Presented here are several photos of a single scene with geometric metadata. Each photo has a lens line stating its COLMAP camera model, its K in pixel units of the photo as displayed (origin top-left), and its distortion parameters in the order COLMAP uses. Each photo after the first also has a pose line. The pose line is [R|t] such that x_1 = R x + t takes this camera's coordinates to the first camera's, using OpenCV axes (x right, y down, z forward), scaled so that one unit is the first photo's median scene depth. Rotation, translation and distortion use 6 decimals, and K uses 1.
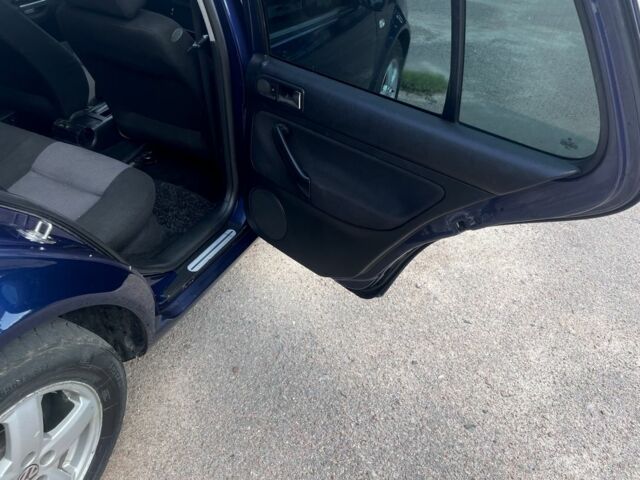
lens RADIAL K [[514.7, 0, 320.0], [0, 514.7, 240.0], [0, 0, 1]] dist [-0.001837, -0.006772]
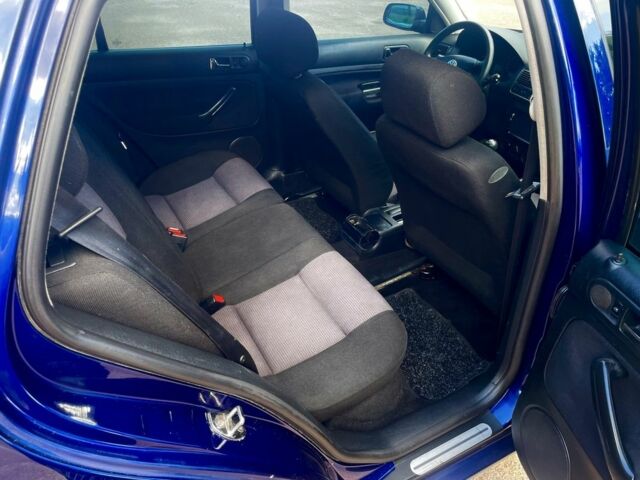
lens RADIAL K [[475.8, 0, 320.0], [0, 475.8, 240.0], [0, 0, 1]] dist [0.061022, -0.000931]
pose [[0.797794, 0.290860, -0.528134, -0.076103], [-0.329985, 0.943746, 0.021277, -0.222276], [0.504613, 0.157301, 0.848895, 0.245818]]
